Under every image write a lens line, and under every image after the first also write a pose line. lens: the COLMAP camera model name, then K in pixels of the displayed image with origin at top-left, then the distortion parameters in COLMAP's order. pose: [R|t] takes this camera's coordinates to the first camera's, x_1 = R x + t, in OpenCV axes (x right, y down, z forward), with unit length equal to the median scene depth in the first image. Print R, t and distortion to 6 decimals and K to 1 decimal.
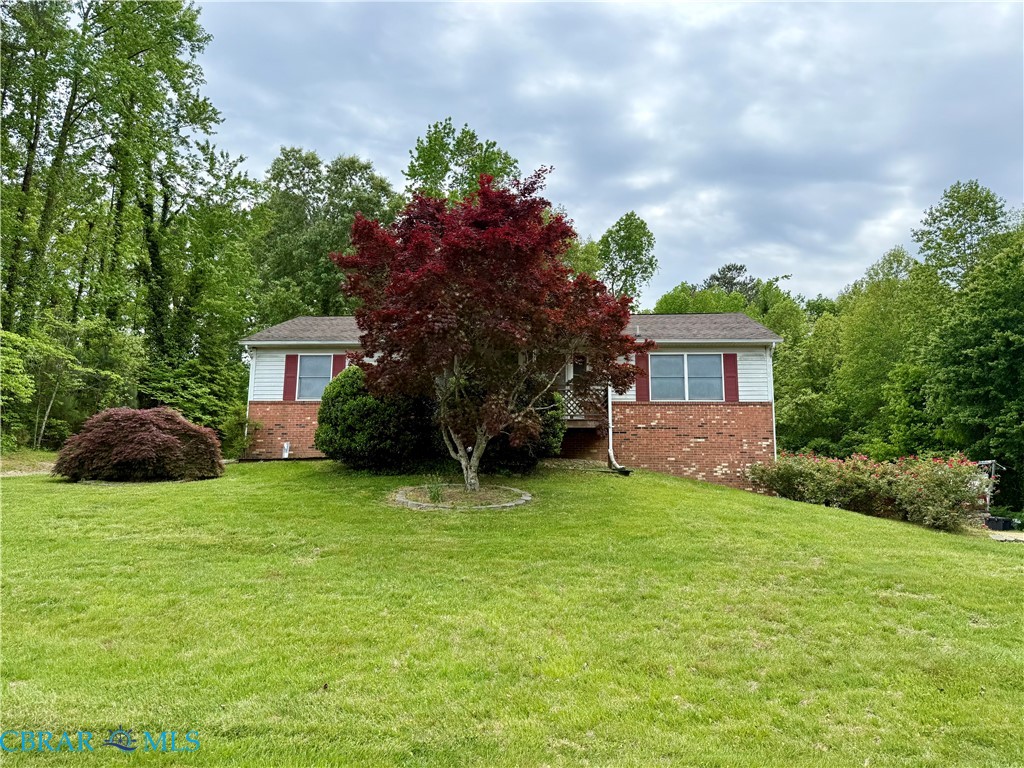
lens RADIAL K [[730.8, 0, 512.0], [0, 730.8, 384.0], [0, 0, 1]] dist [0.000563, -0.000121]
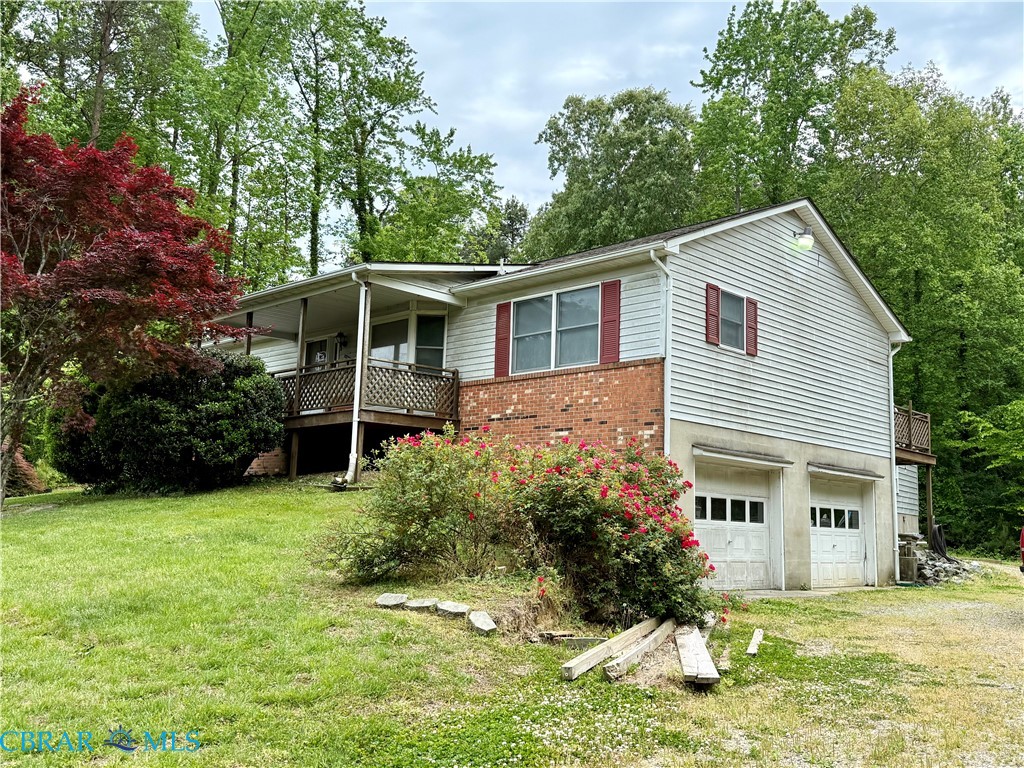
lens RADIAL K [[976.9, 0, 512.0], [0, 976.9, 384.0], [0, 0, 1]] dist [0.000159, -0.000035]
pose [[0.752158, -0.088526, -0.653009, 0.744553], [0.077470, 0.995943, -0.045783, 0.069278], [0.654413, -0.016152, 0.755965, 0.367286]]
